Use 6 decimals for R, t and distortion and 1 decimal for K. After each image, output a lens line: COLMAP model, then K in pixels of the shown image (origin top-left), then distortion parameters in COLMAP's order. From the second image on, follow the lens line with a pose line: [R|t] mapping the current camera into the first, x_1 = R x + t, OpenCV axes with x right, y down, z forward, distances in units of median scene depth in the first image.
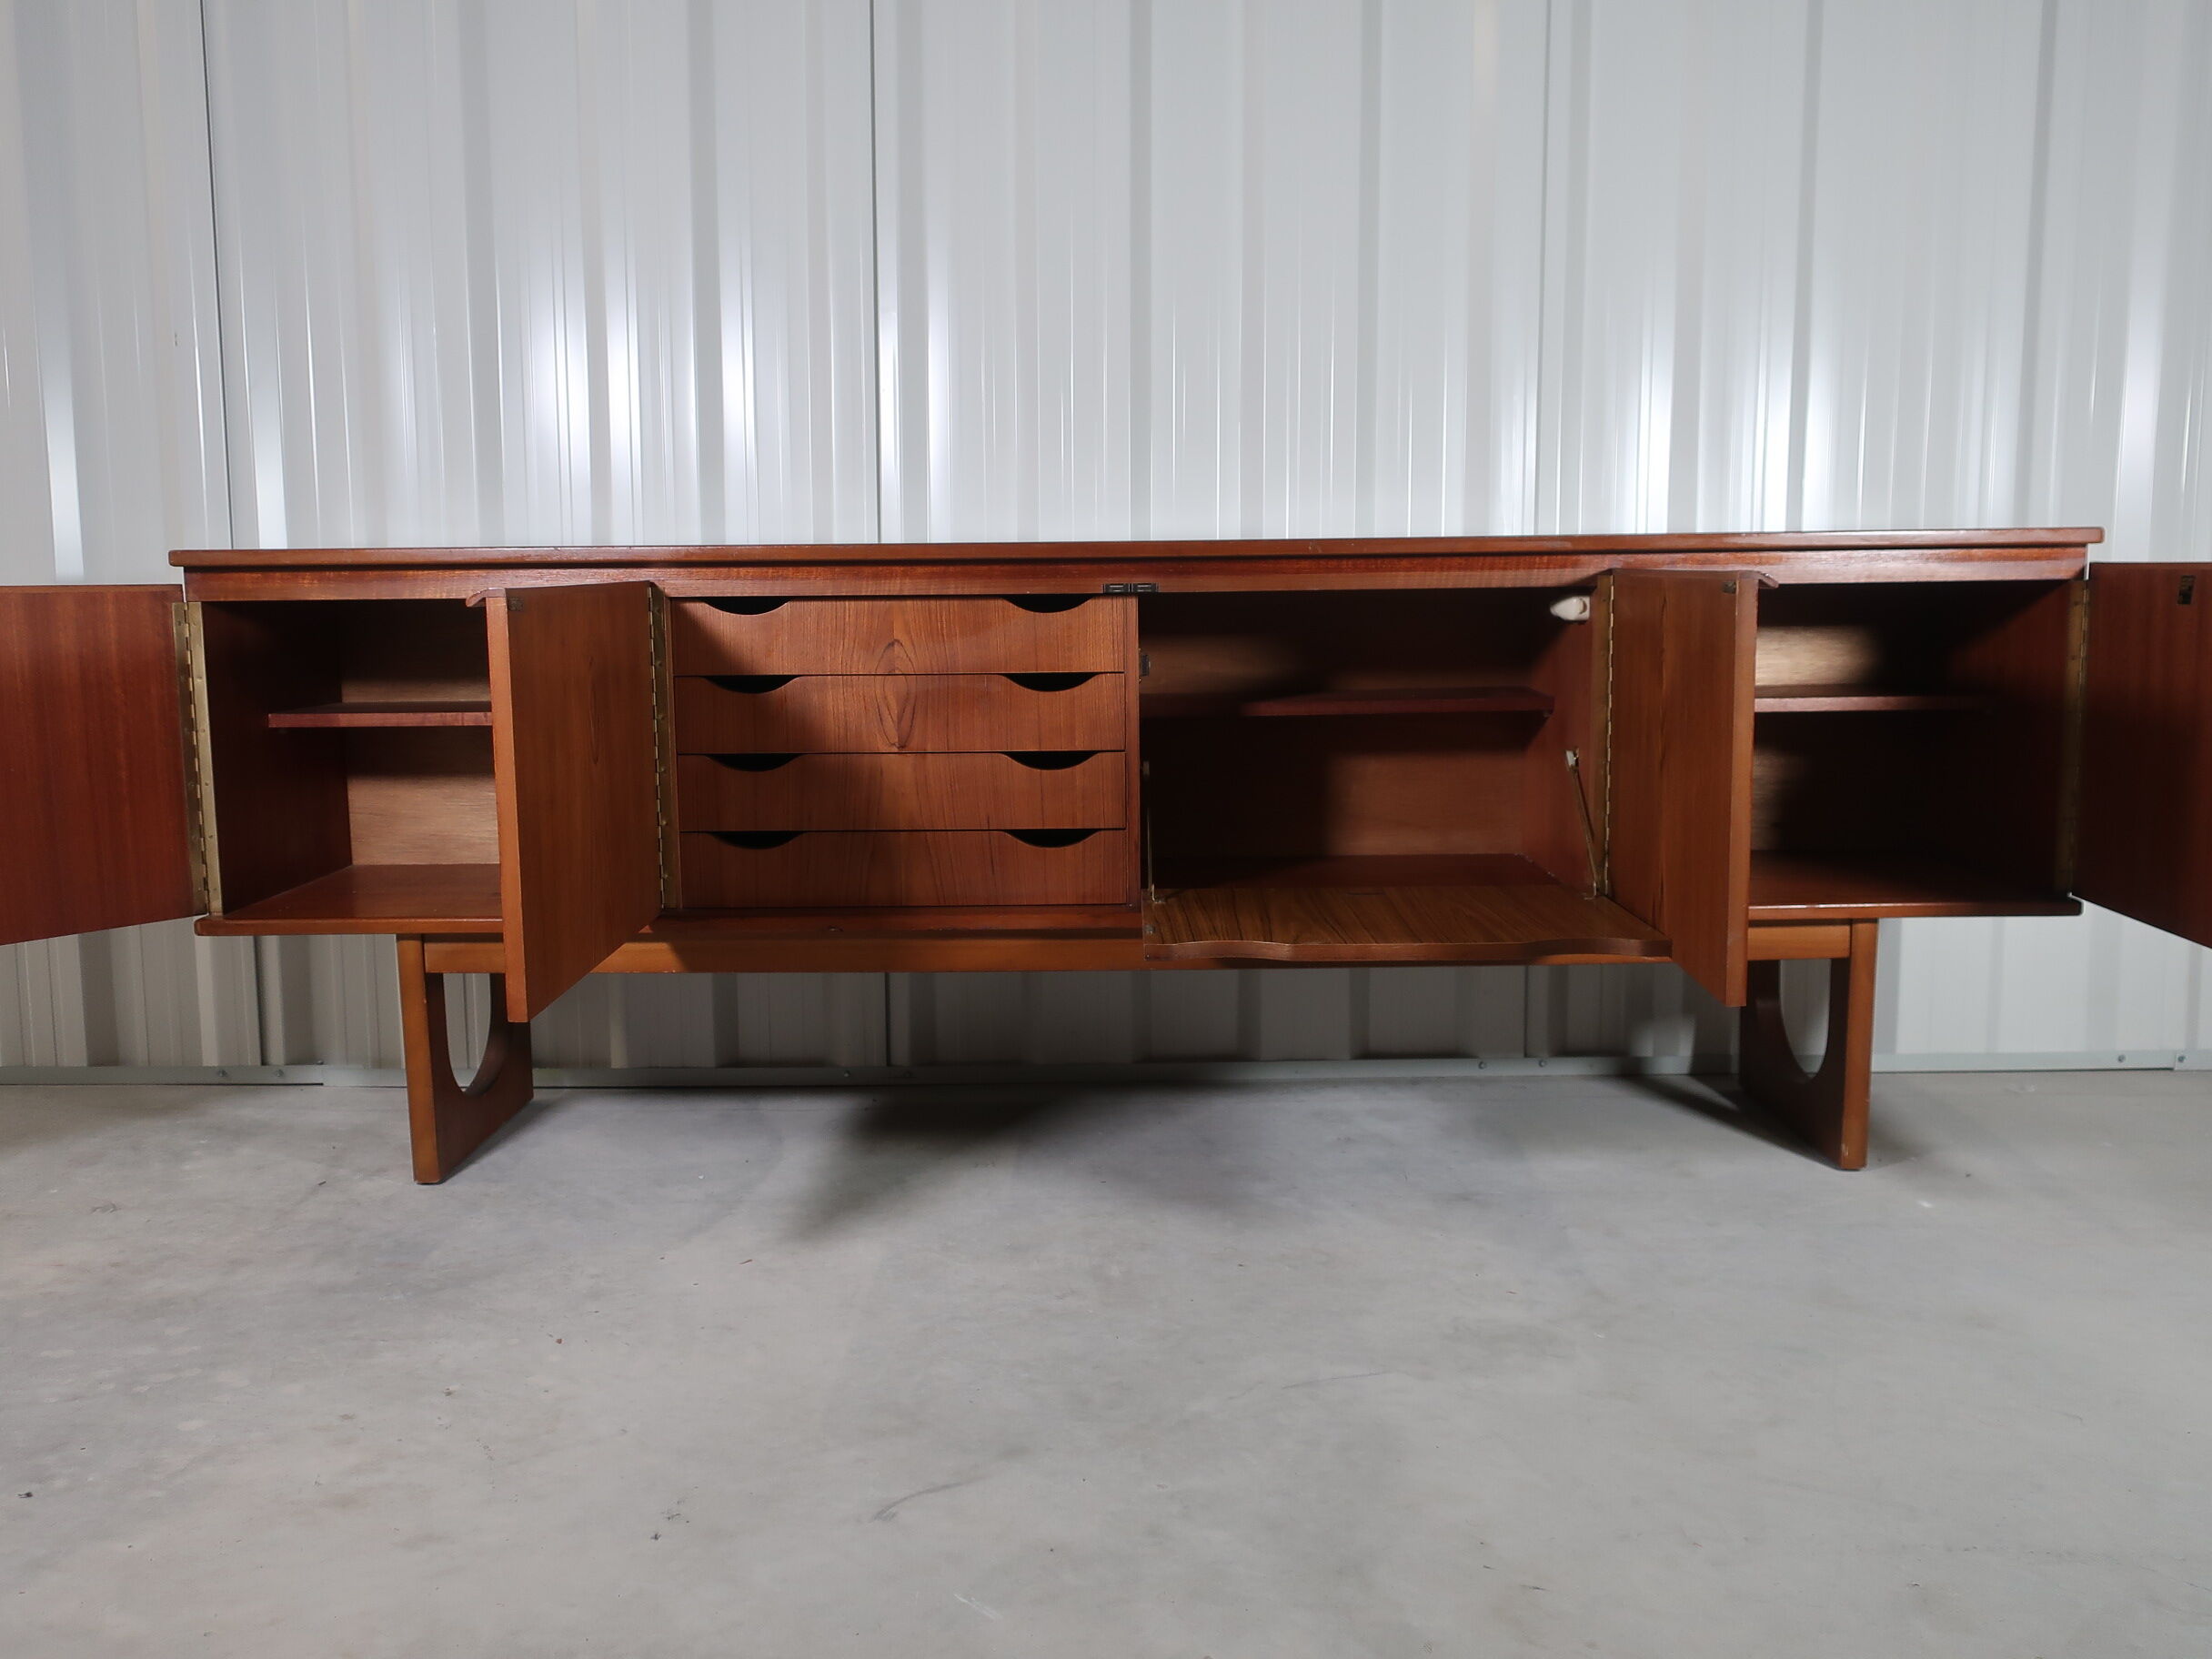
lens RADIAL K [[1968.9, 0, 1099.9], [0, 1968.9, 848.2], [0, 0, 1]] dist [0.002159, -0.001400]
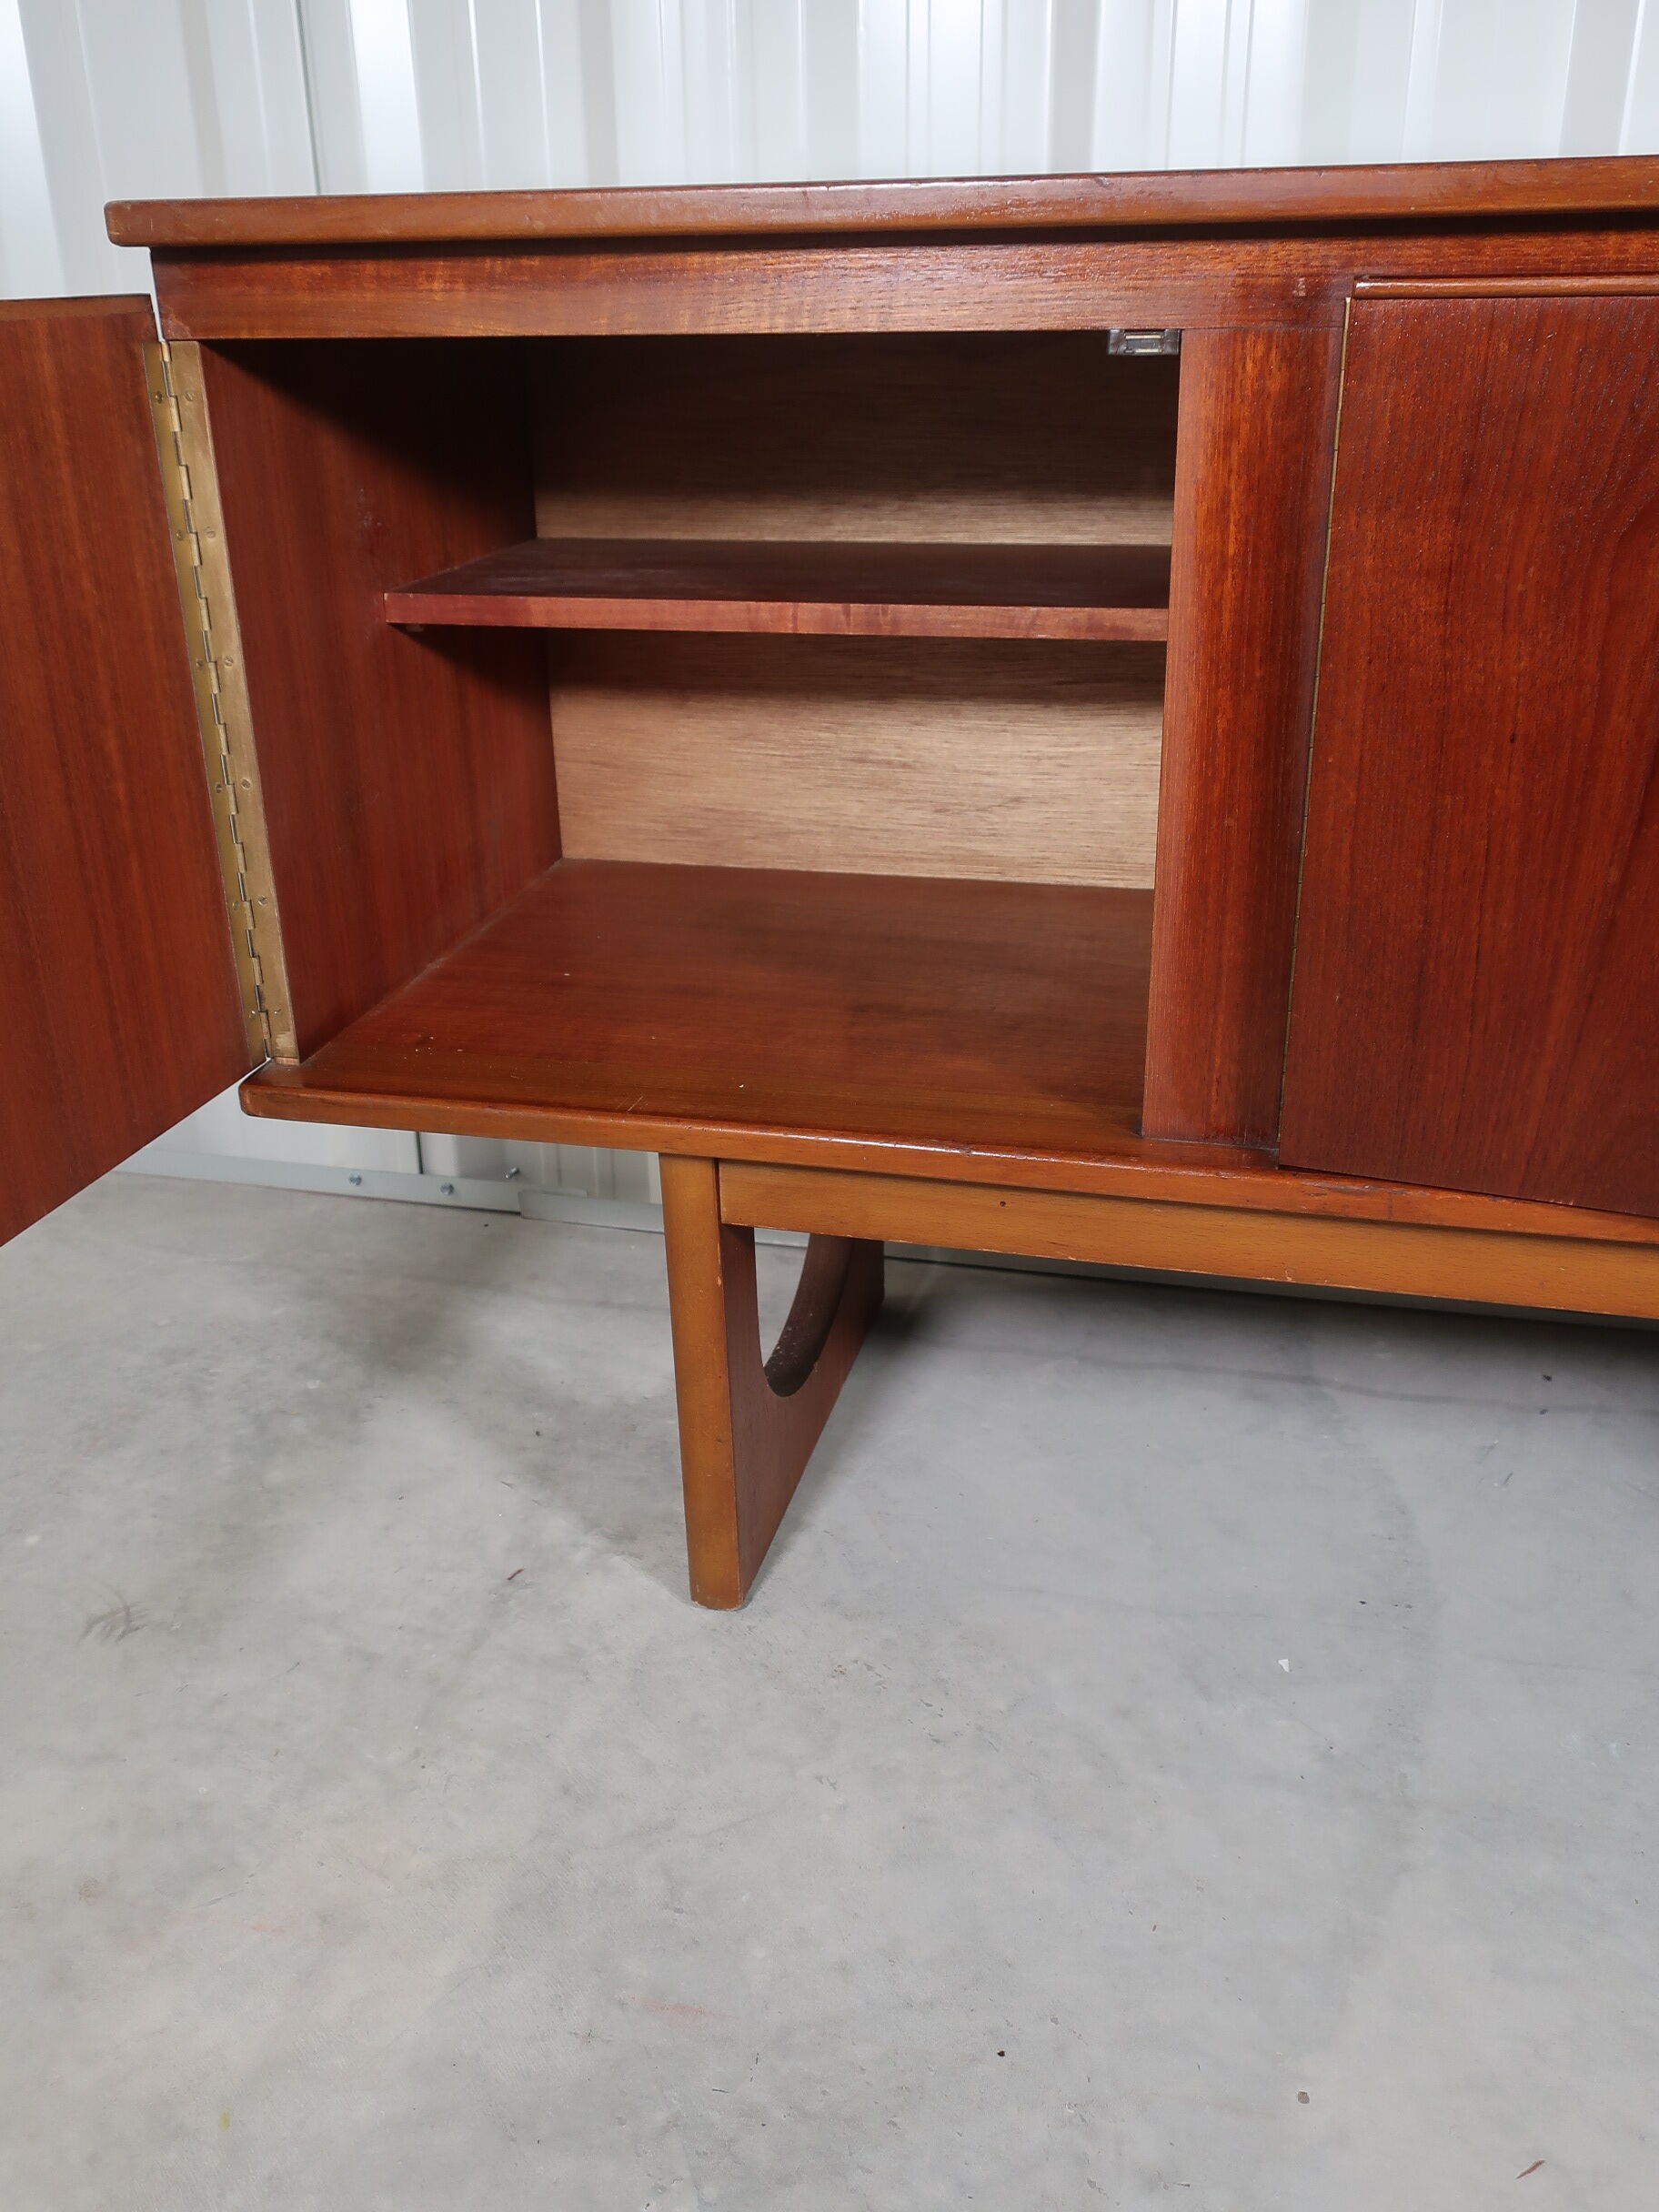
lens RADIAL K [[1968.9, 0, 832.6], [0, 1968.9, 1117.9], [0, 0, 1]] dist [0.002159, -0.001400]
pose [[0.972892, 0.085058, -0.215051, -0.232740], [-0.021798, 0.959494, 0.280886, -0.089929], [0.230232, -0.268584, 0.935337, 0.618719]]
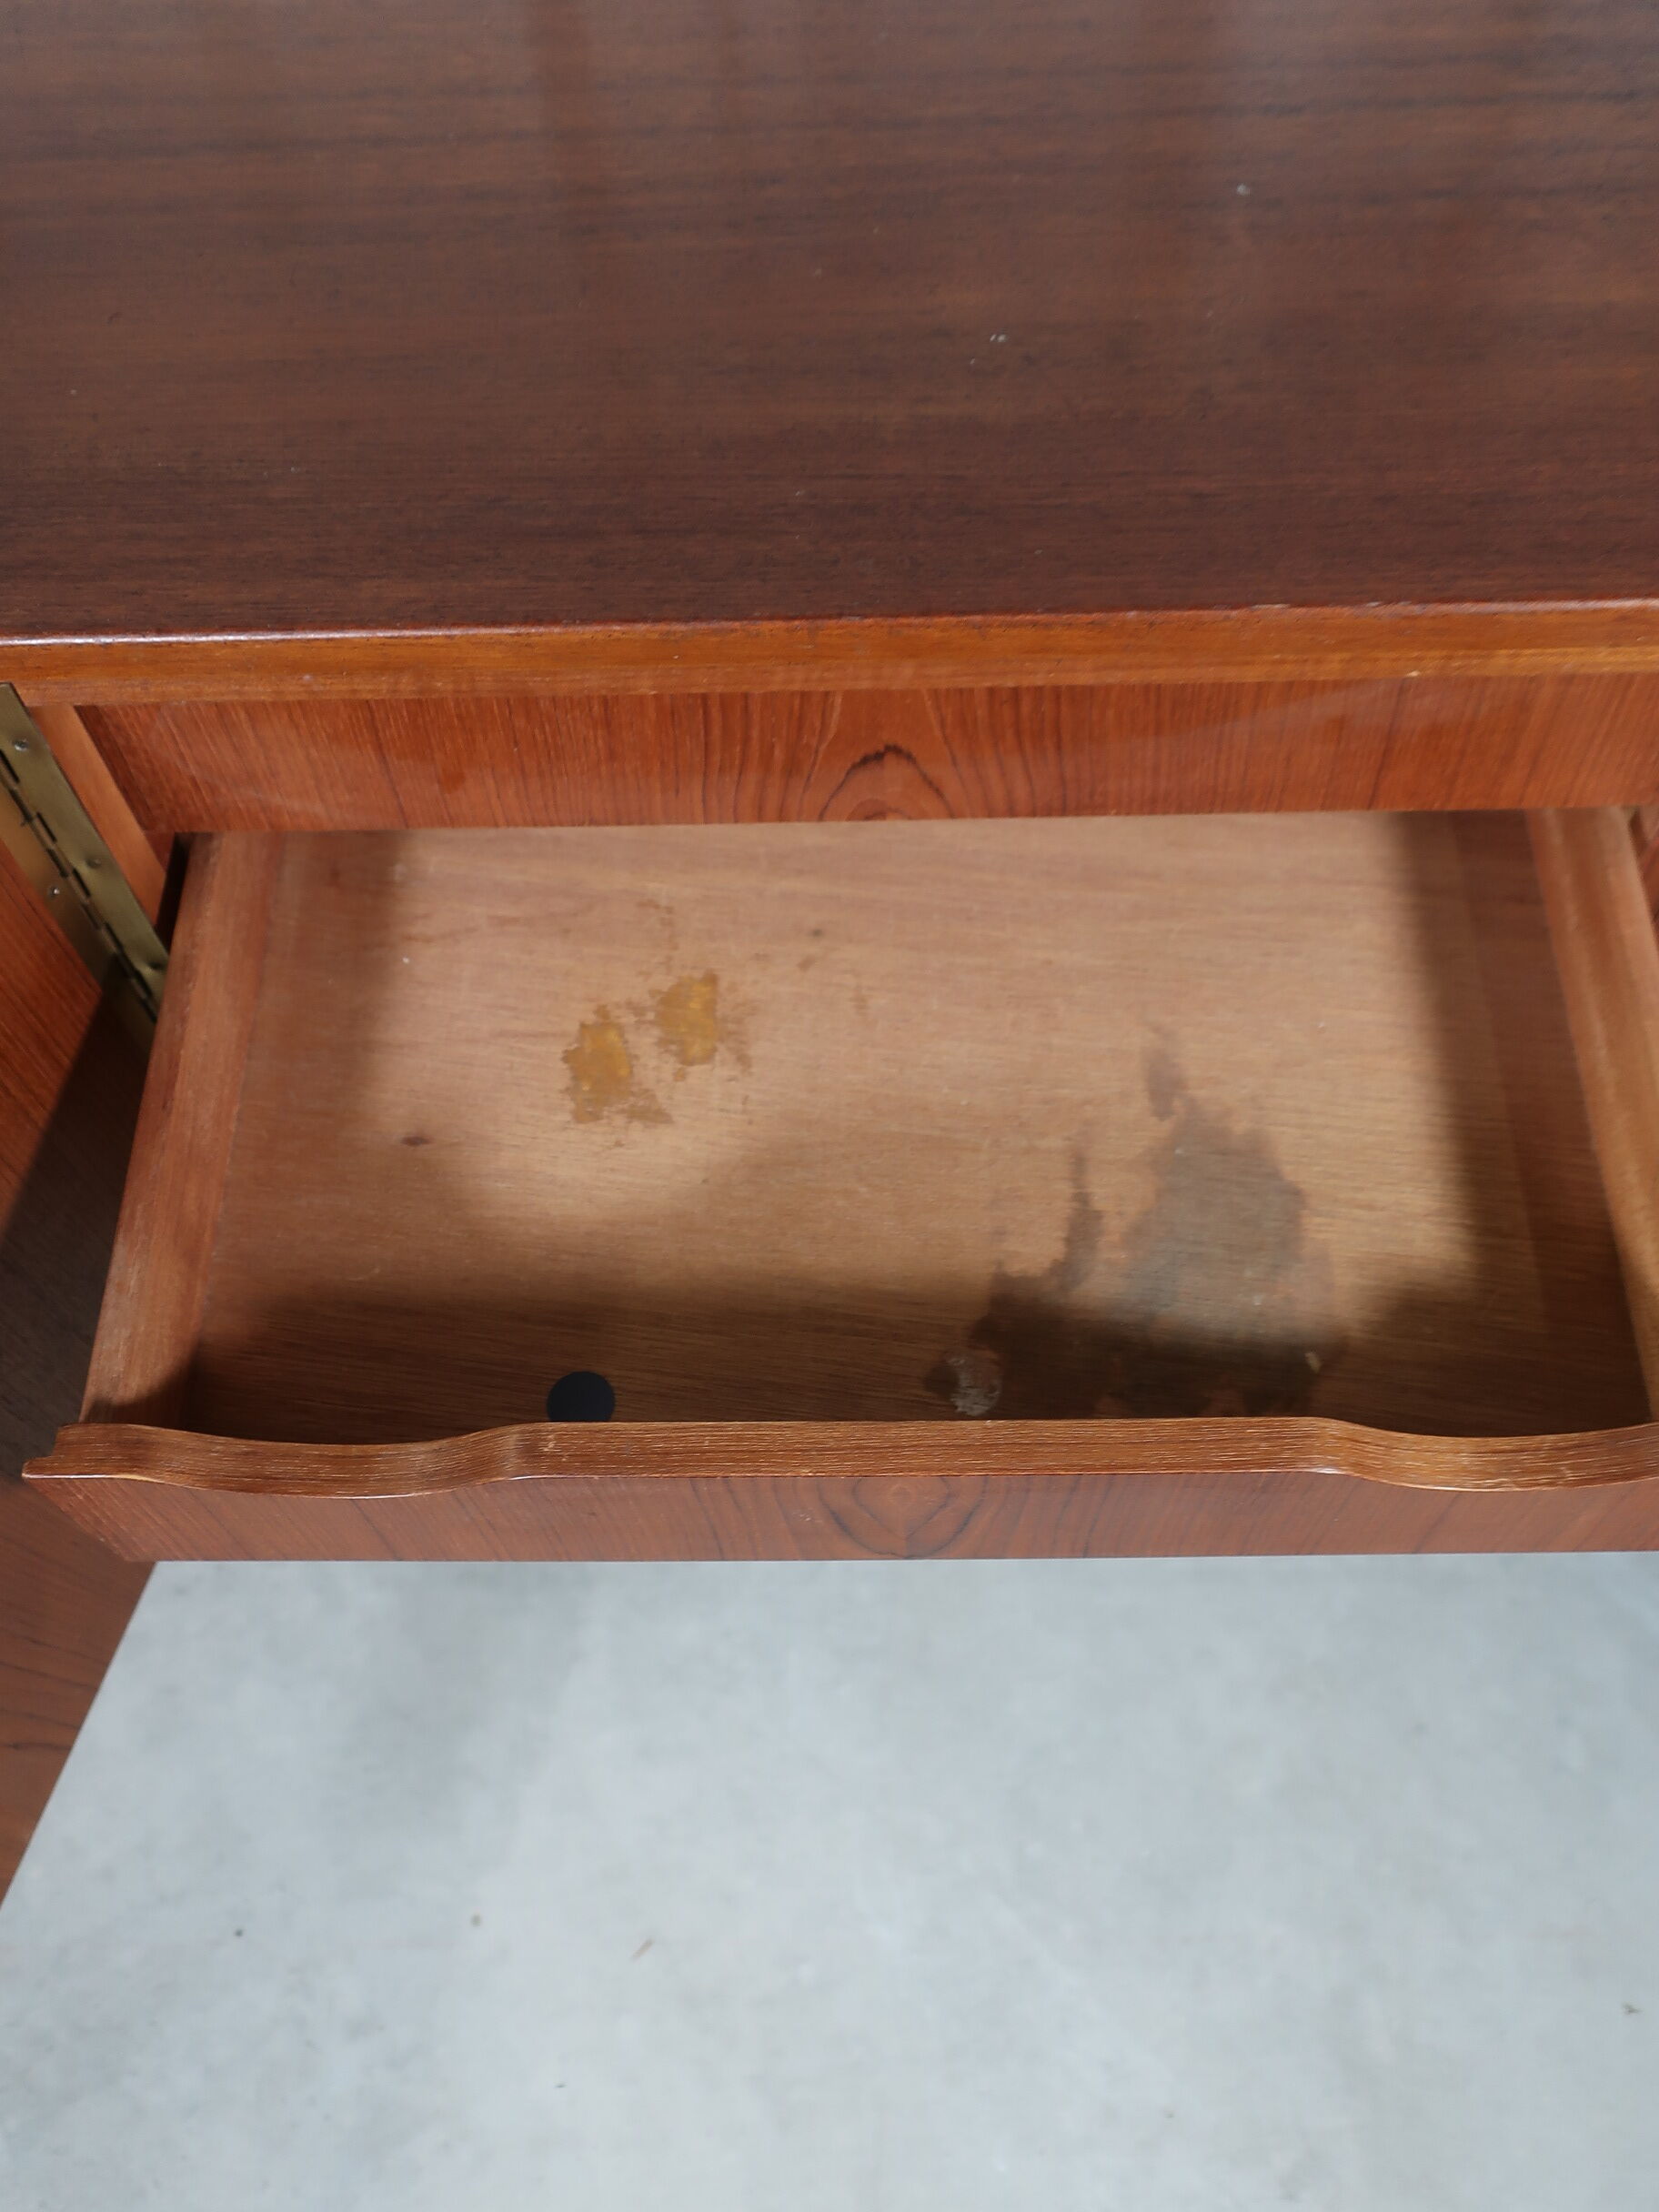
lens RADIAL K [[1968.9, 0, 836.0], [0, 1968.9, 1135.6], [0, 0, 1]] dist [0.002159, -0.001400]
pose [[0.999690, -0.012549, -0.021487, -0.108623], [0.024684, 0.608995, 0.792790, -0.302917], [0.003137, -0.793075, 0.609116, 0.803155]]
